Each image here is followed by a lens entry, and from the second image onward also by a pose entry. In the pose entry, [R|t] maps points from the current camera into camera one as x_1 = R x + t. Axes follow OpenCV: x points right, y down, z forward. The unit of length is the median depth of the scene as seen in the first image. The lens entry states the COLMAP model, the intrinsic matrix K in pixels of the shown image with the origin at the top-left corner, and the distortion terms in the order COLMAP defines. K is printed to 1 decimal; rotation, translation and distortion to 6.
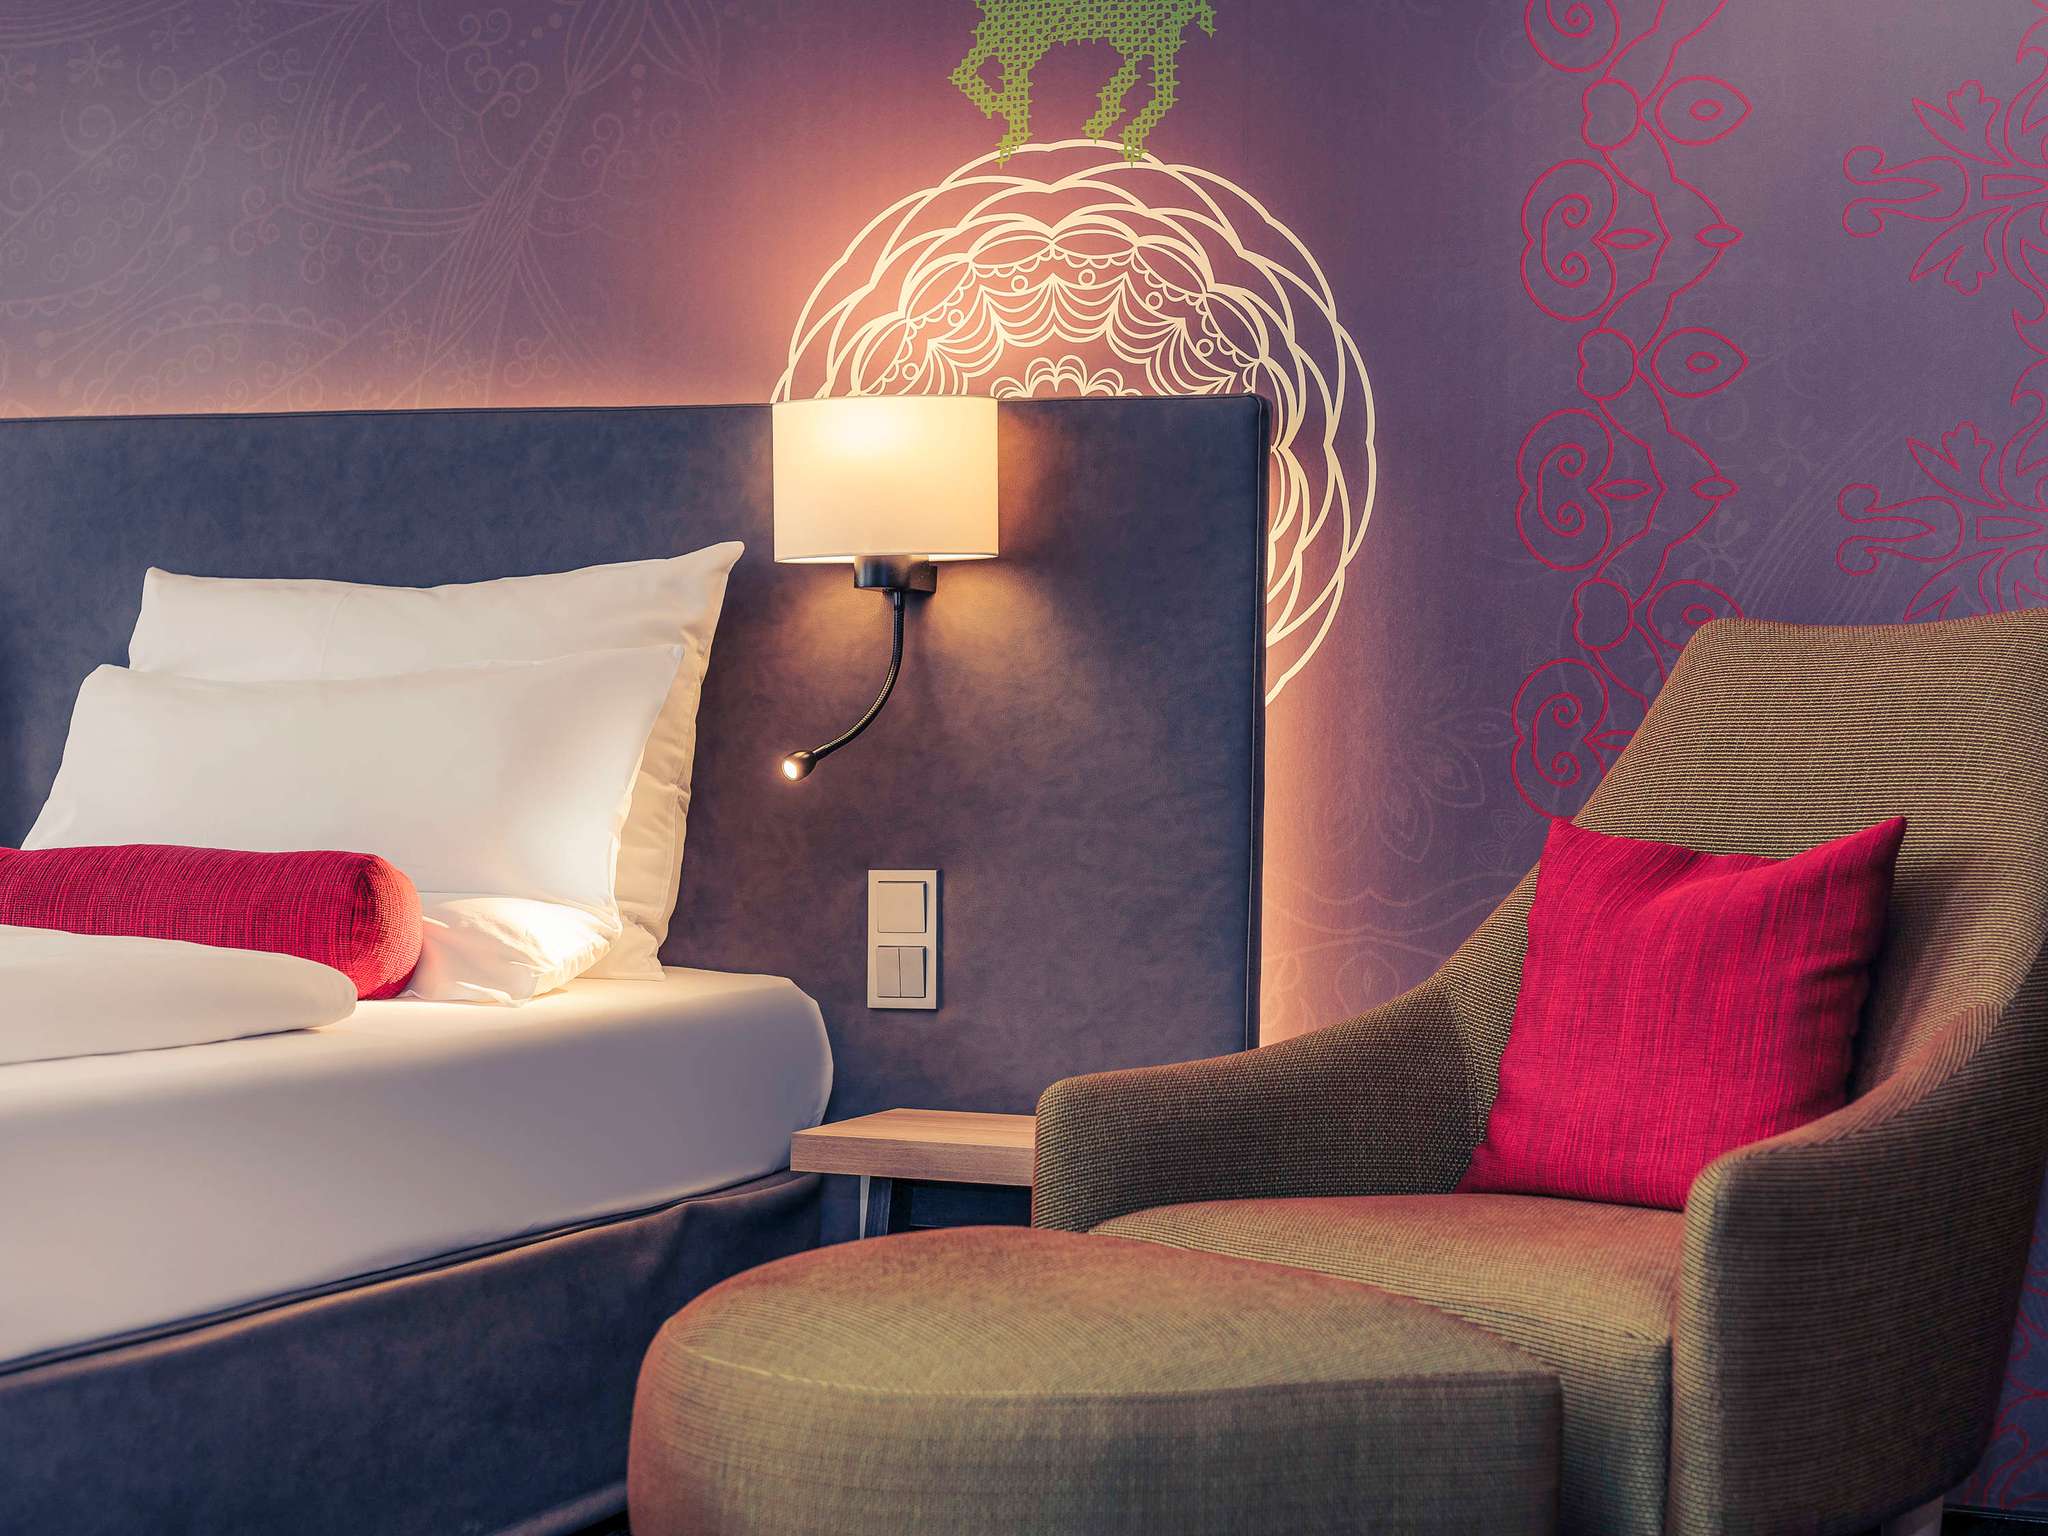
lens RADIAL K [[3516.1, 0, 1004.2], [0, 3516.1, 780.8], [0, 0, 1]] dist [-0.021109, 0.000000]
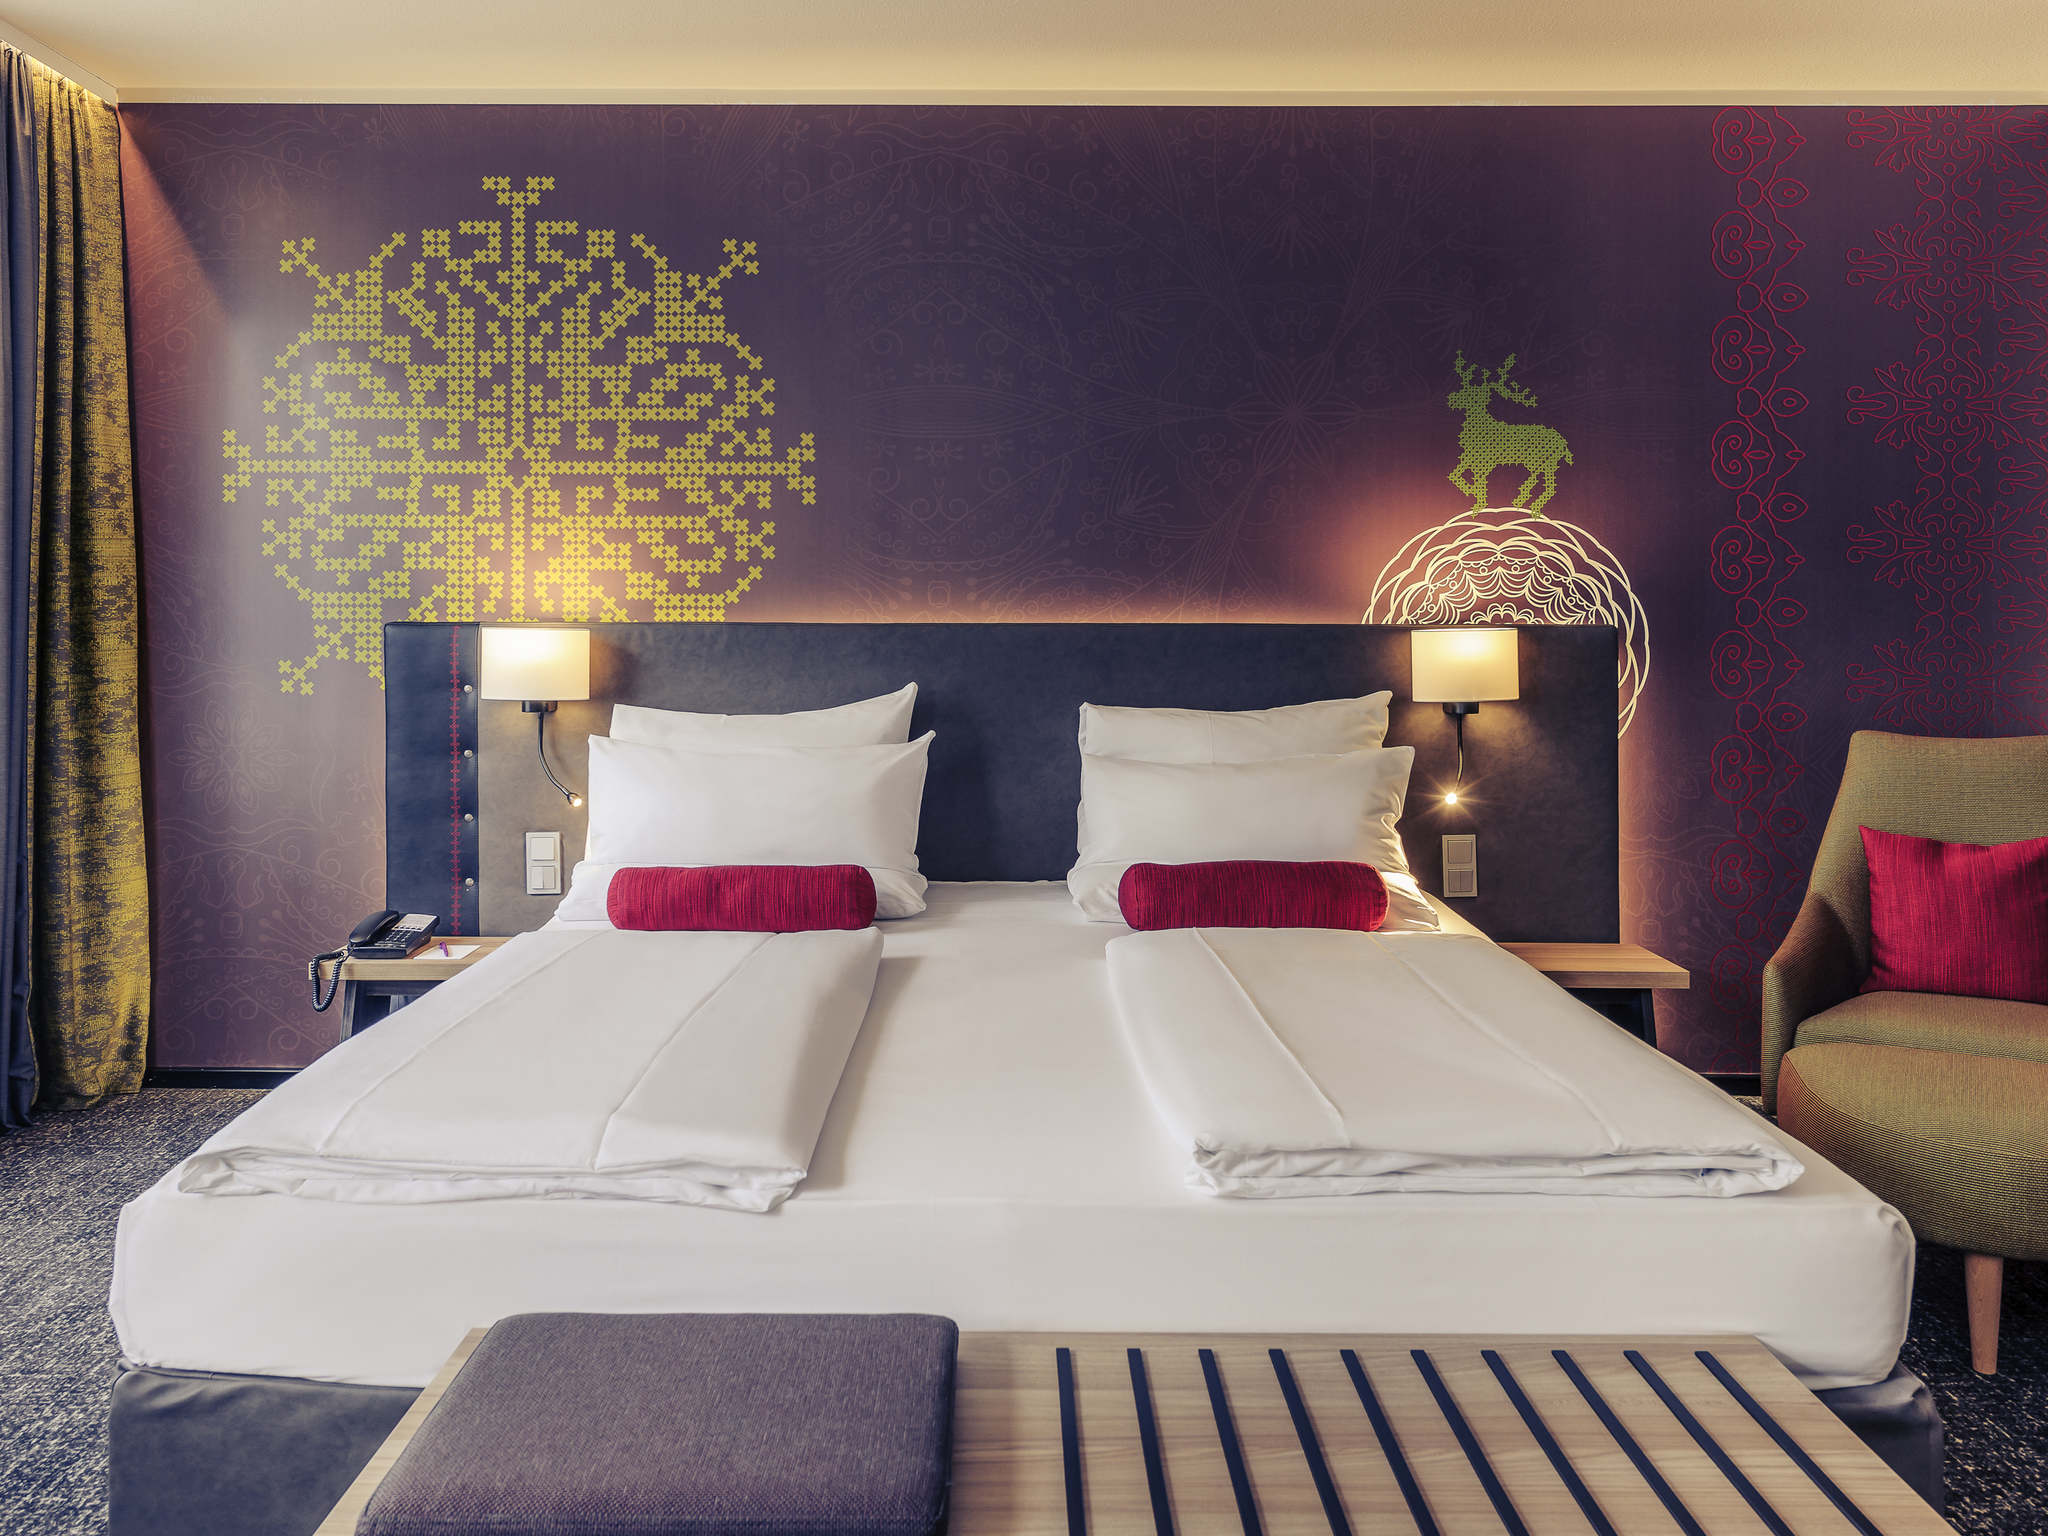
lens RADIAL K [[1594.2, 0, 976.5], [0, 1594.2, 615.4], [0, 0, 1]] dist [0.005530, 0.007705]
pose [[0.942450, -0.022519, 0.333587, -0.654328], [0.018319, 0.999708, 0.015733, -0.136354], [-0.333844, -0.008716, 0.942588, 0.143029]]
